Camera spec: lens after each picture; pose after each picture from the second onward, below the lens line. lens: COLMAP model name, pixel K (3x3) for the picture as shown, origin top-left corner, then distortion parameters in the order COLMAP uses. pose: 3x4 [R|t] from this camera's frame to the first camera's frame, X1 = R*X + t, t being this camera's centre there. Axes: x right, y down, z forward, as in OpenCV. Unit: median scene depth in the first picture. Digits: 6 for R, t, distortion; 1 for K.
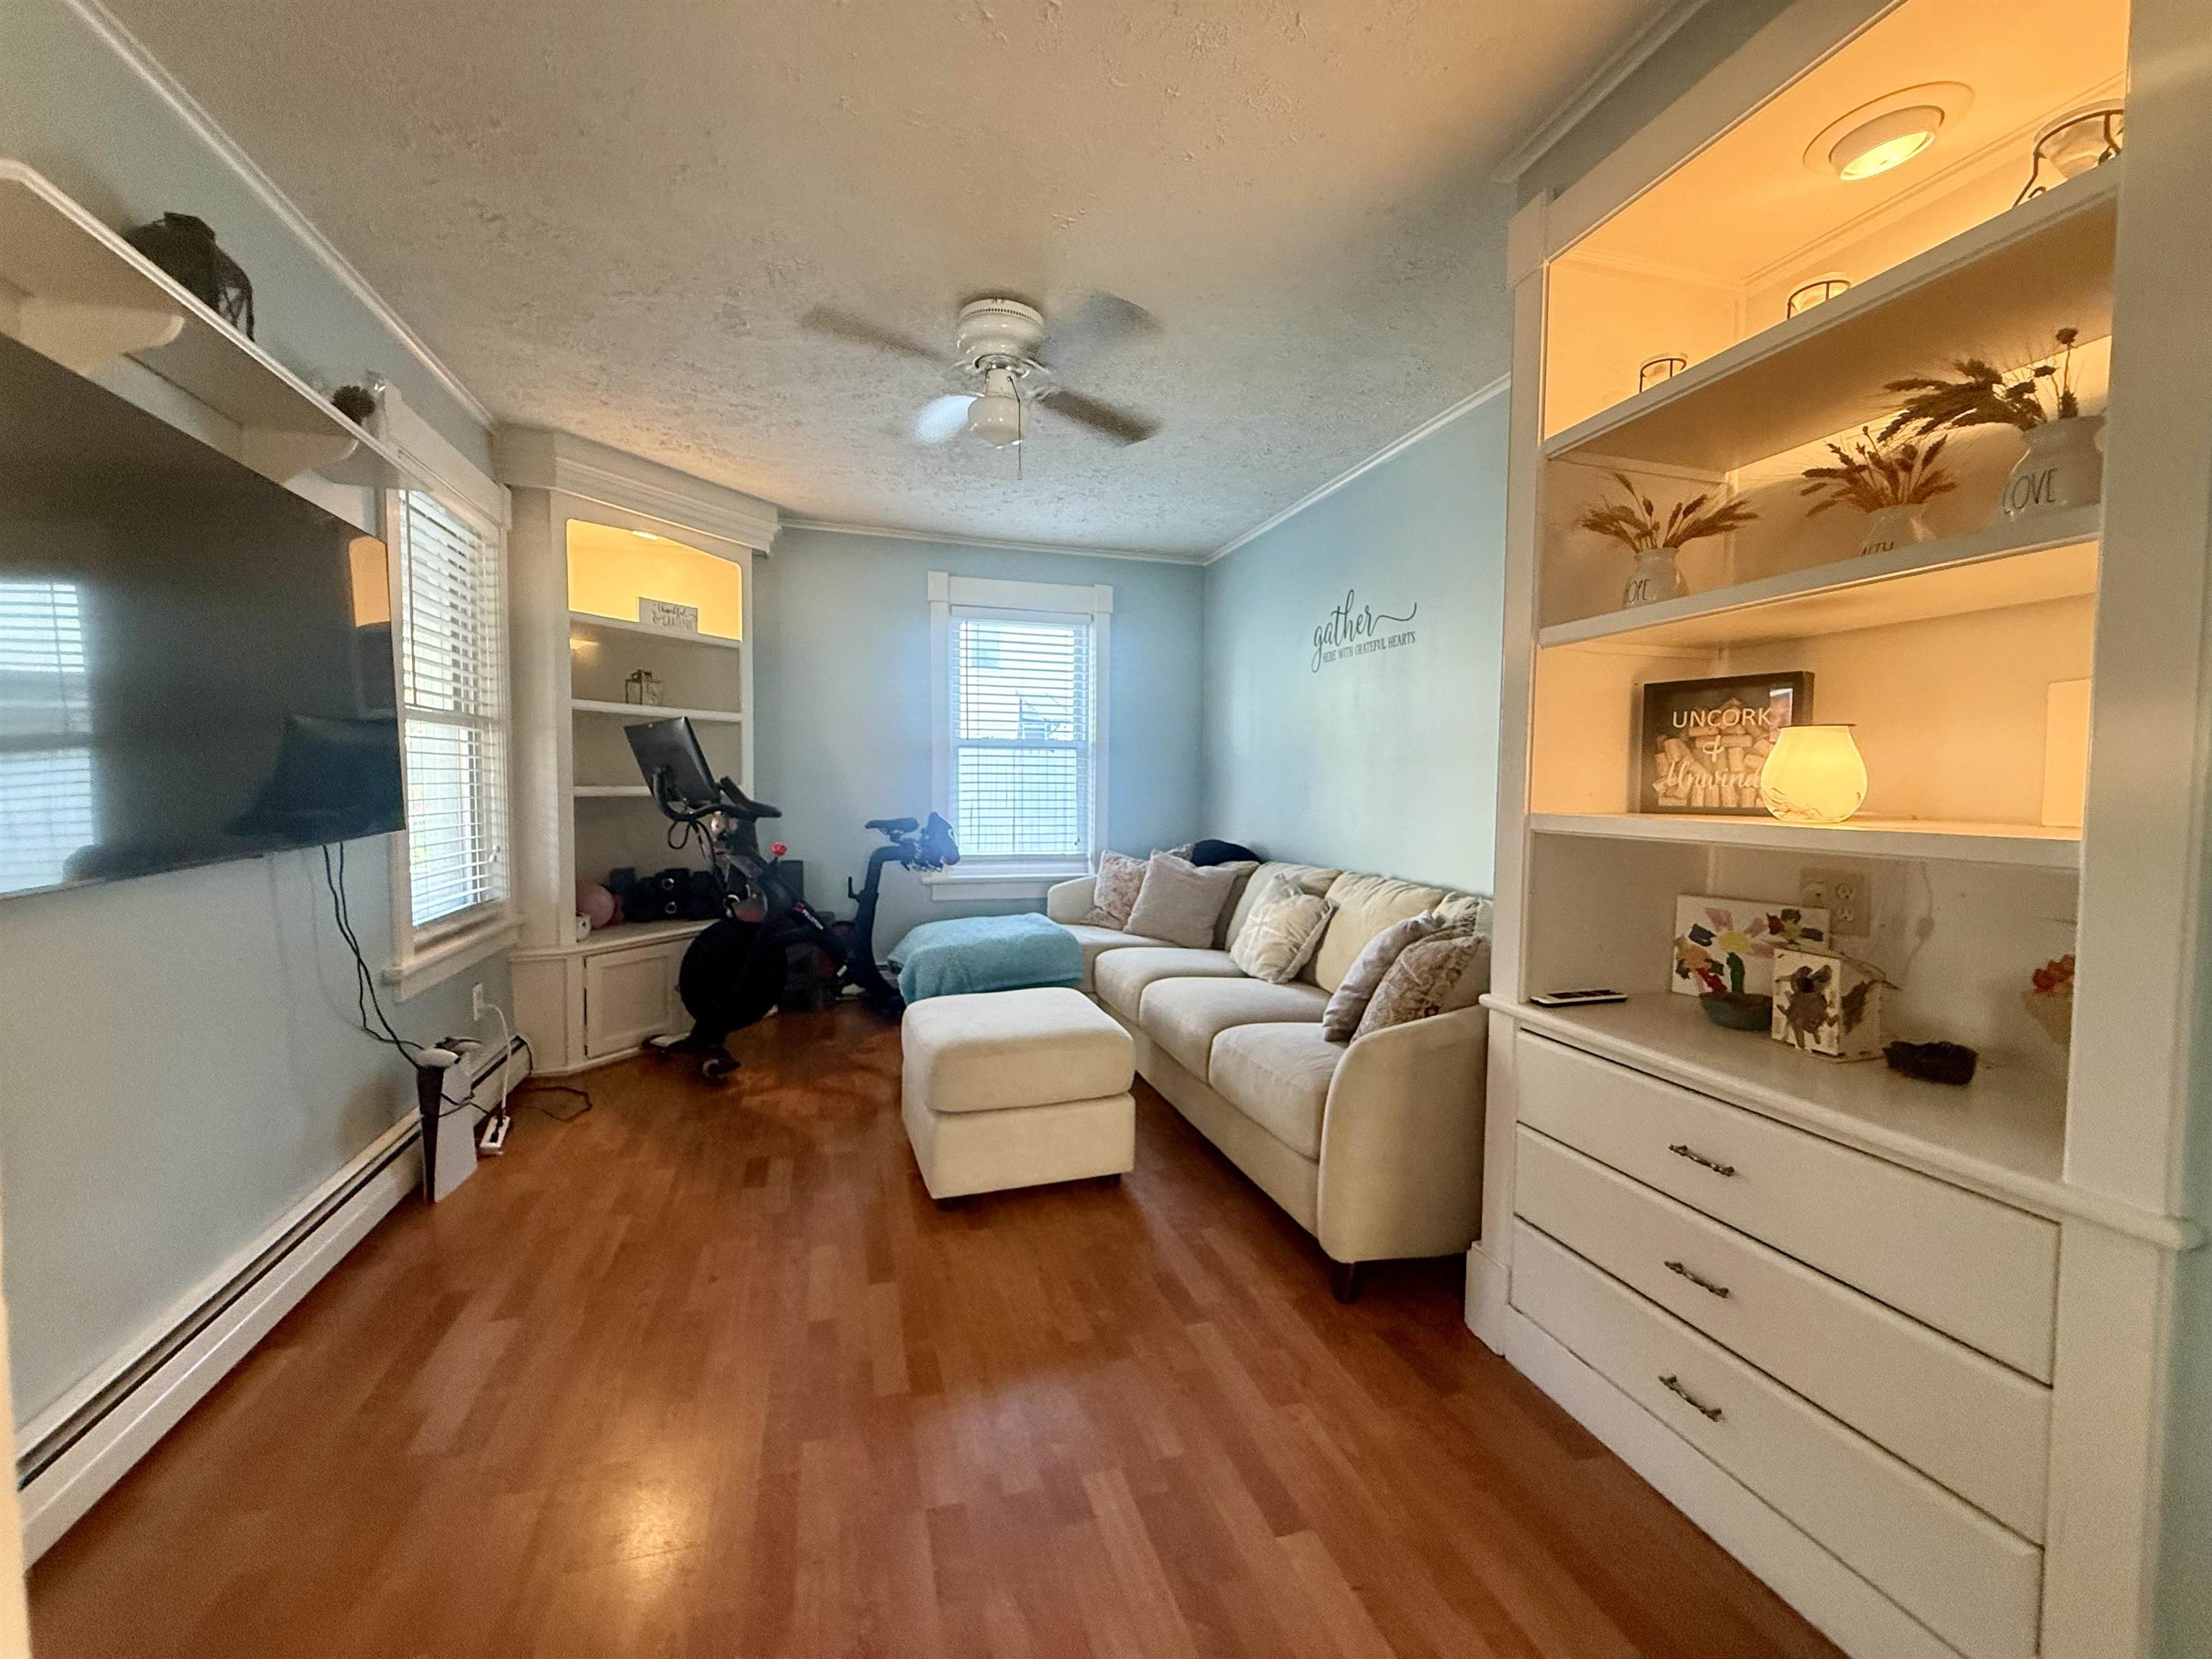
lens RADIAL K [[883.8, 0, 1100.2], [0, 883.8, 829.1], [0, 0, 1]] dist [0.000123, 0.000210]
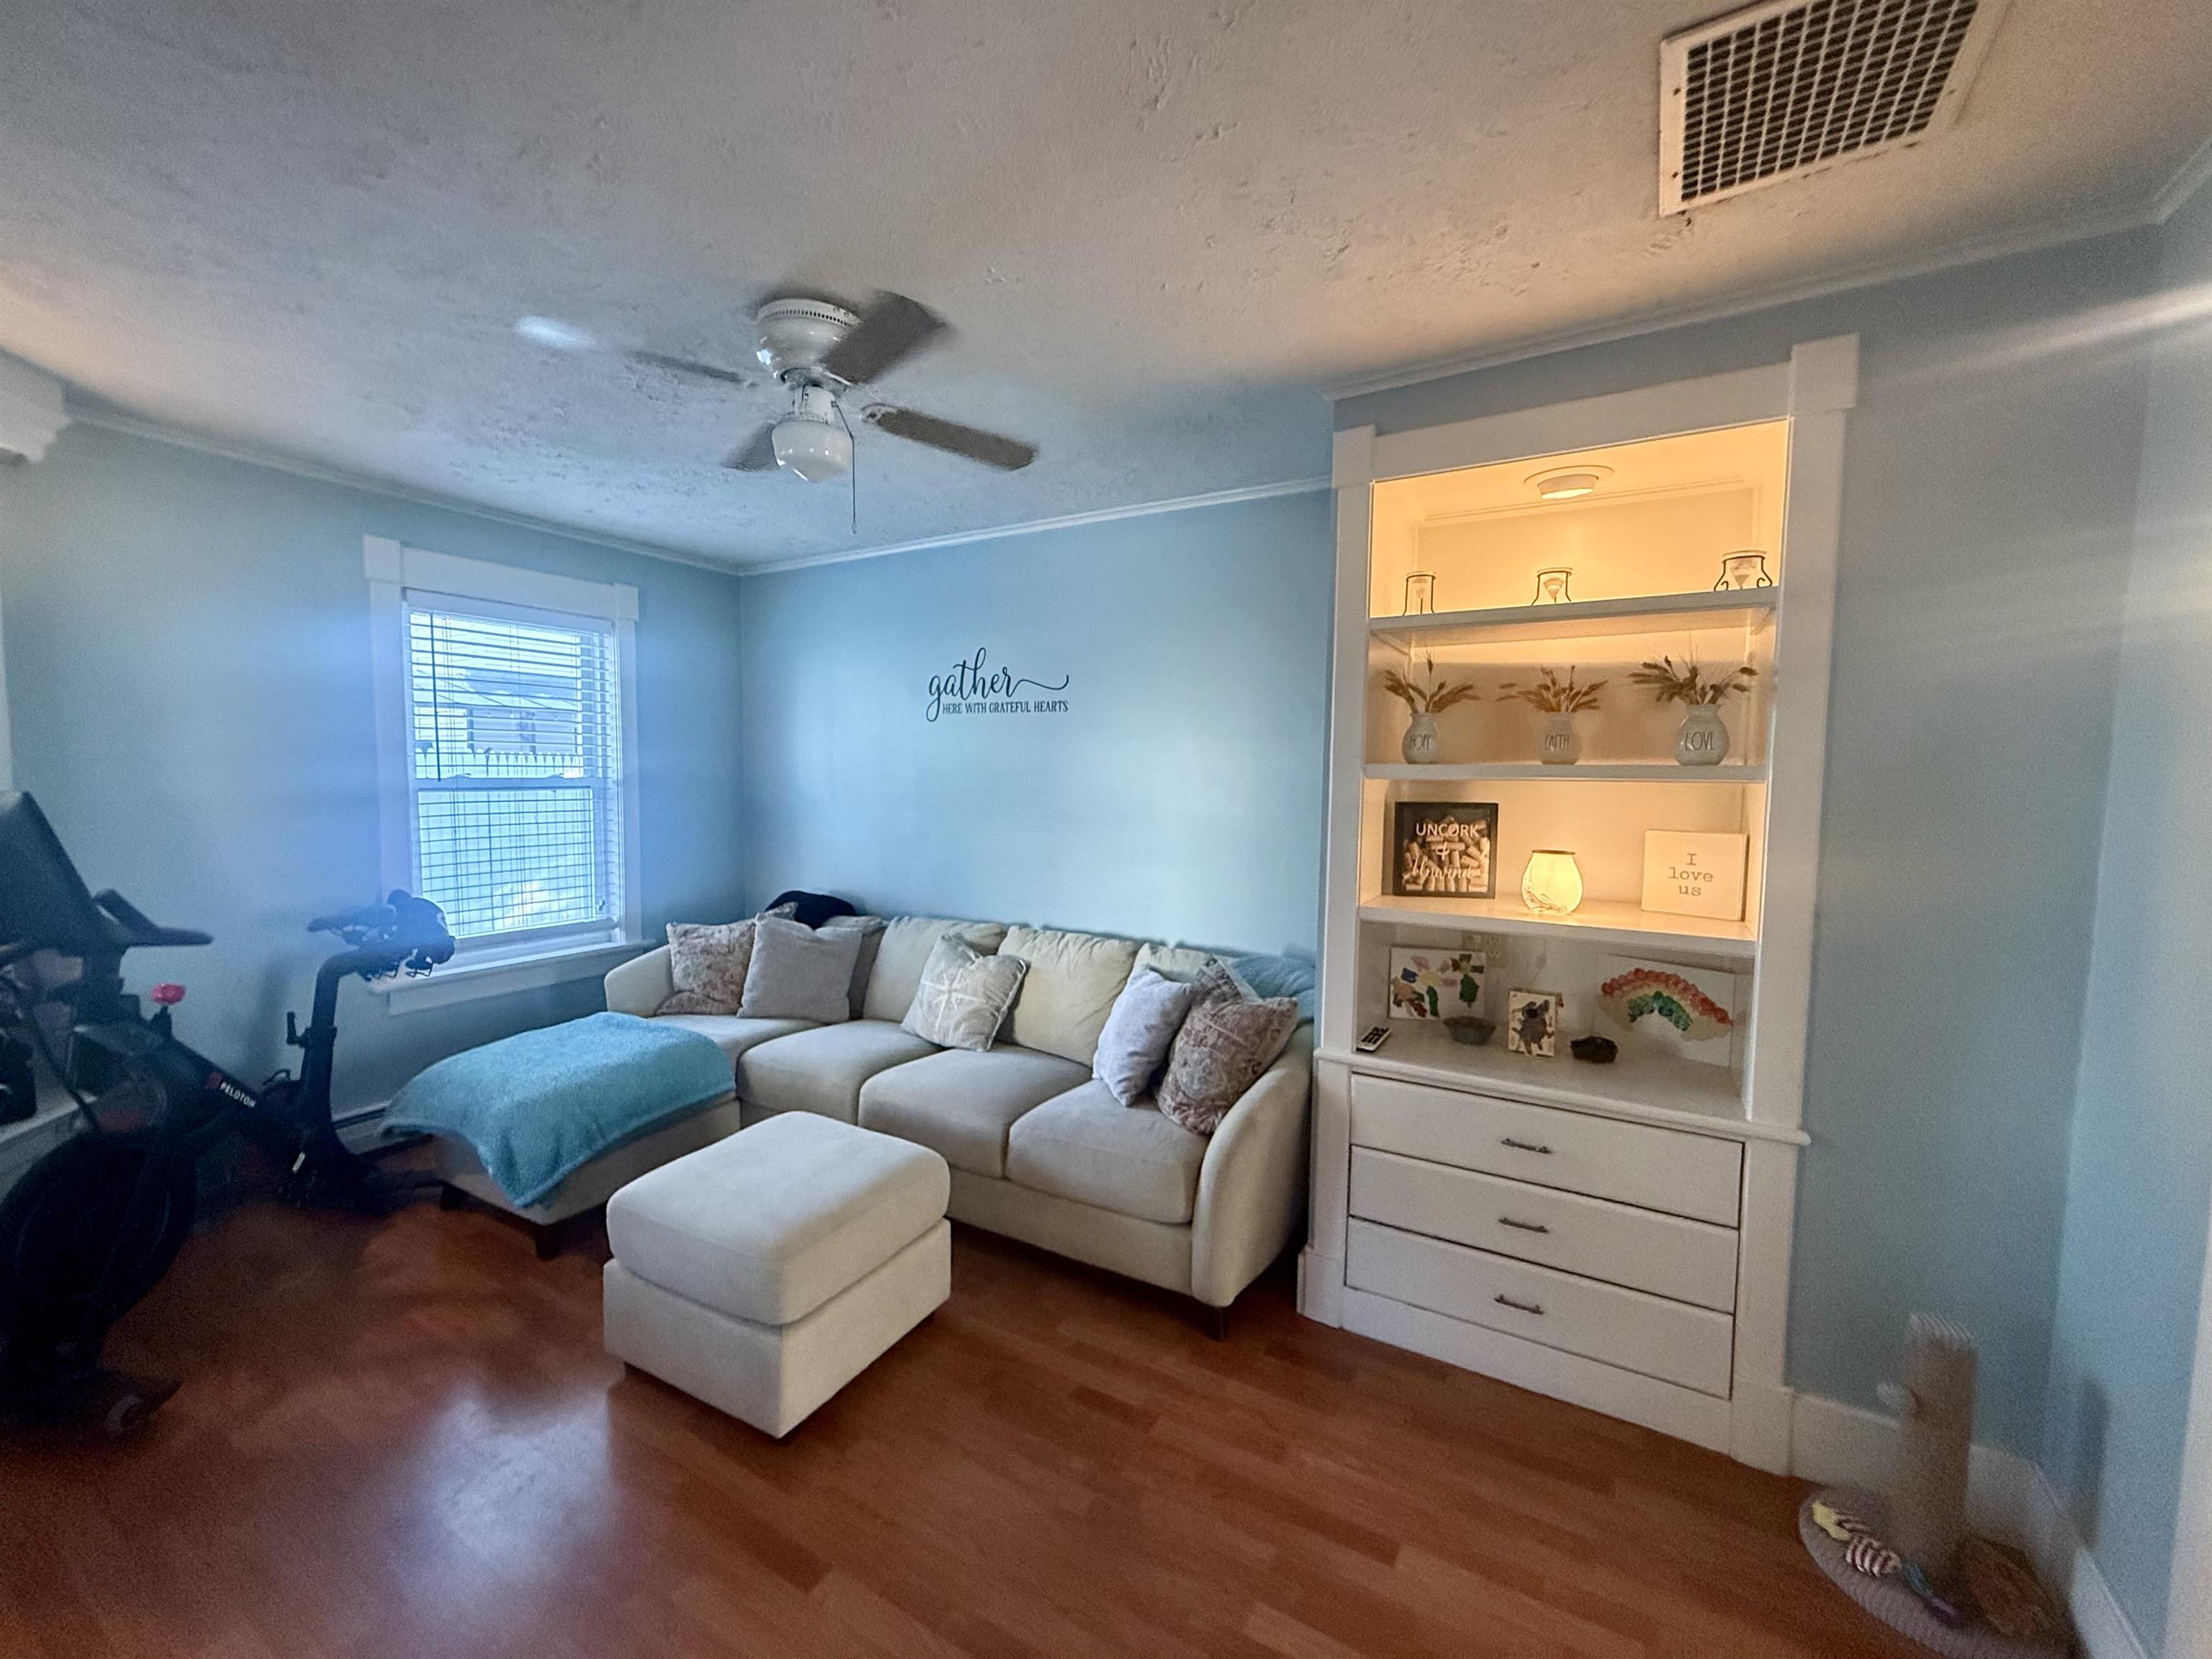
lens RADIAL K [[883.8, 0, 1103.3], [0, 883.8, 828.0], [0, 0, 1]] dist [0.000123, 0.000210]
pose [[0.729925, -0.046383, 0.681952, -0.415842], [0.032502, 0.998922, 0.033153, -0.117549], [-0.682754, -0.002035, 0.730645, 0.198663]]
